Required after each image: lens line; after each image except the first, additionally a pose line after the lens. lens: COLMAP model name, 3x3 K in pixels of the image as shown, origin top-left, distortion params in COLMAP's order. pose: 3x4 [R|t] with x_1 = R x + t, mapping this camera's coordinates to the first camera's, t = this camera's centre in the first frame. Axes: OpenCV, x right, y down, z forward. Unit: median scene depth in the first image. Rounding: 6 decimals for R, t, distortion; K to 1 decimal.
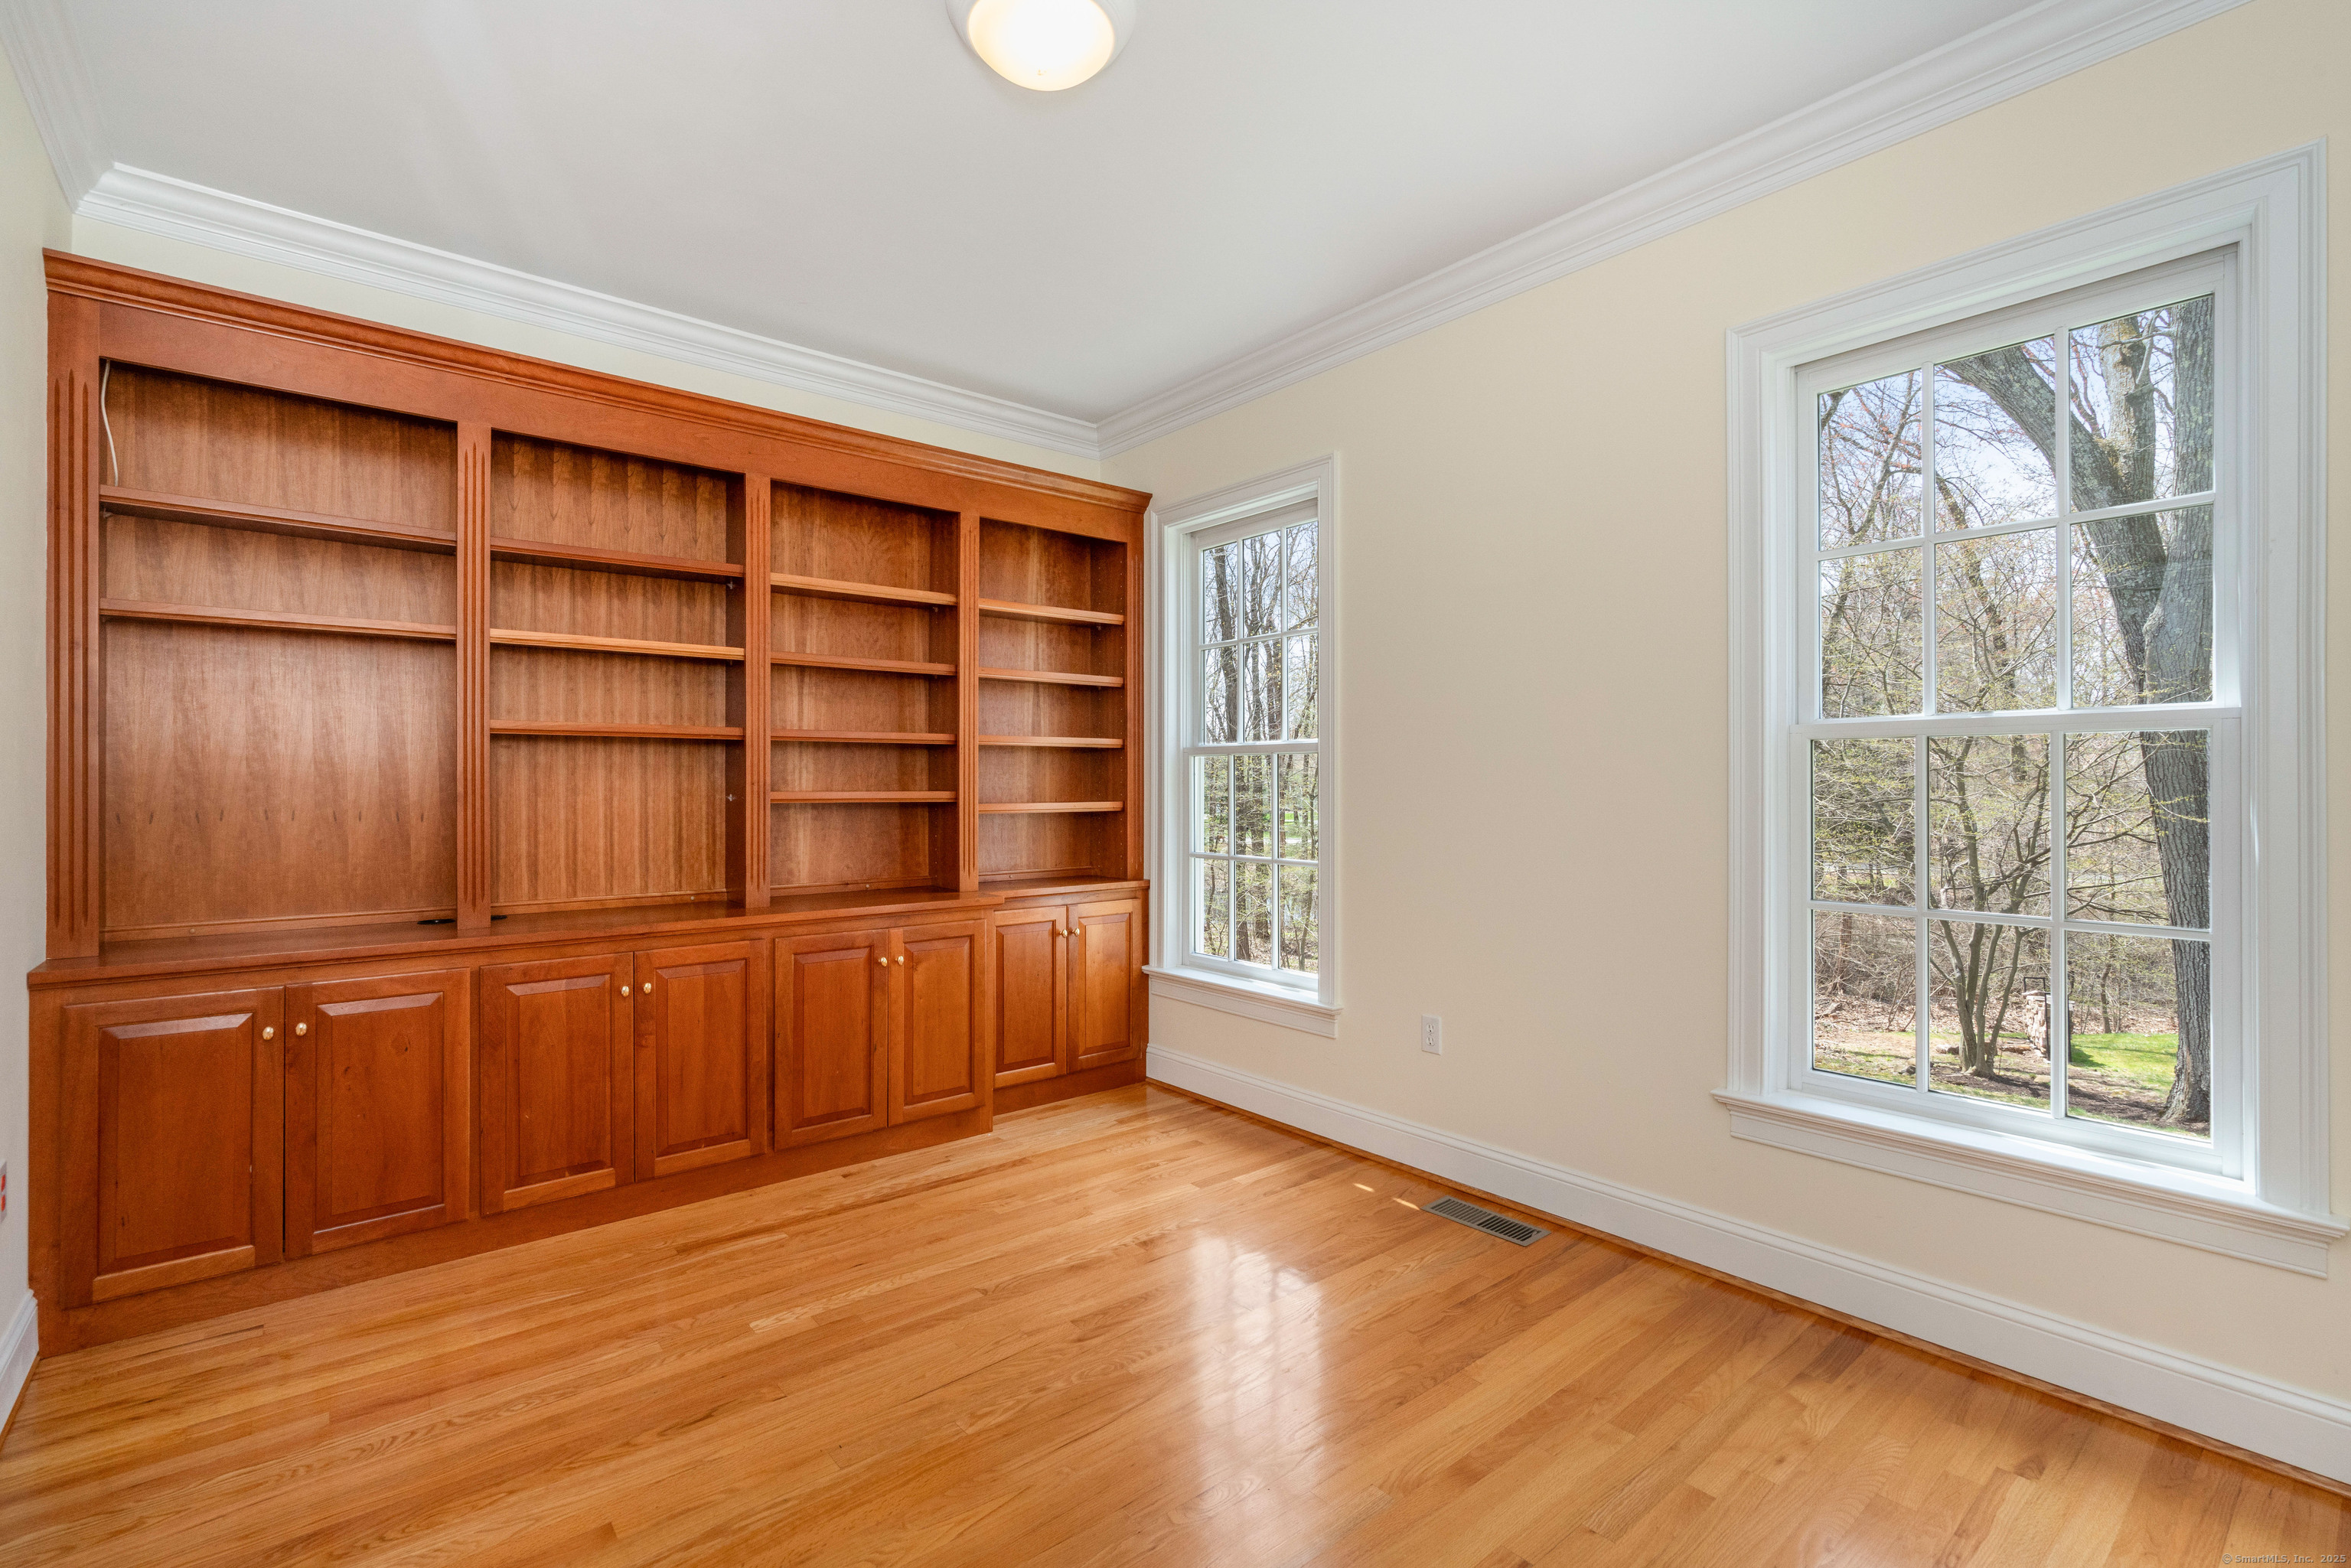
lens RADIAL K [[1061.7, 0, 1159.0], [0, 1061.7, 783.8], [0, 0, 1]] dist [-0.009531, 0.003504]
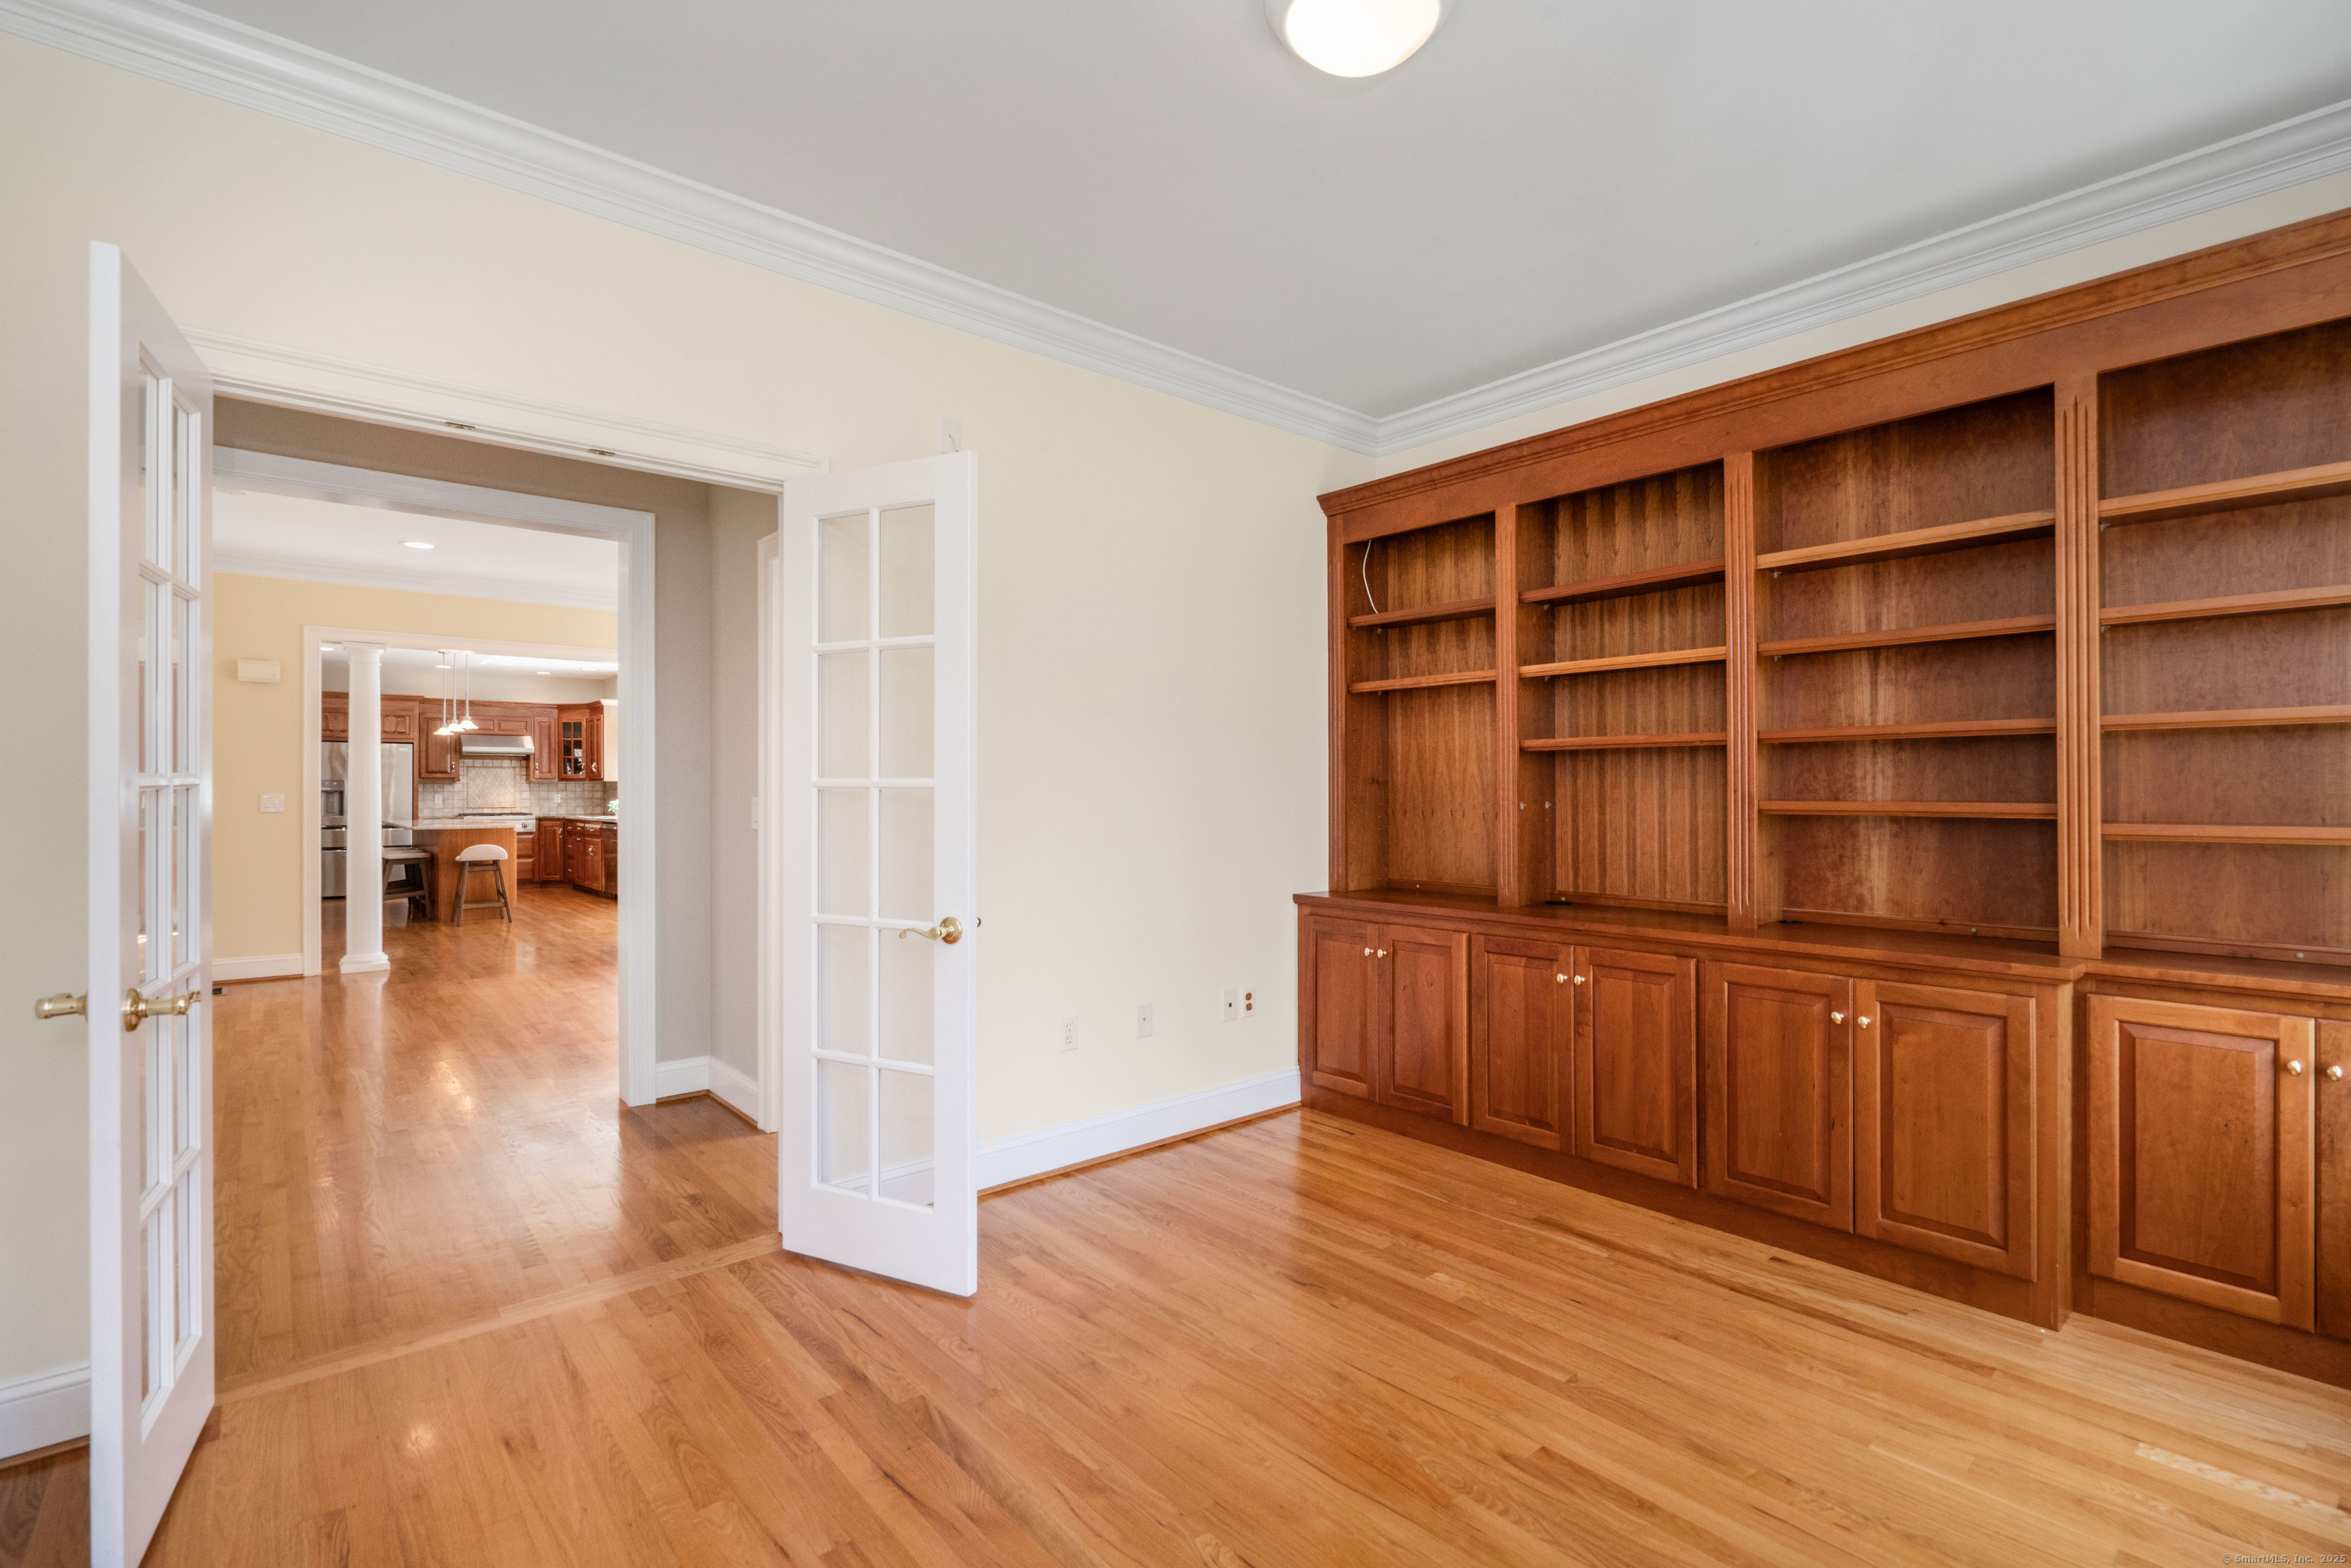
lens RADIAL K [[1061.7, 0, 1165.2], [0, 1061.7, 778.5], [0, 0, 1]] dist [-0.009531, 0.003504]
pose [[0.015769, -0.010648, -0.999819, 0.534851], [0.002404, 0.999941, -0.010612, -0.003424], [0.999873, -0.002236, 0.015794, 0.499330]]
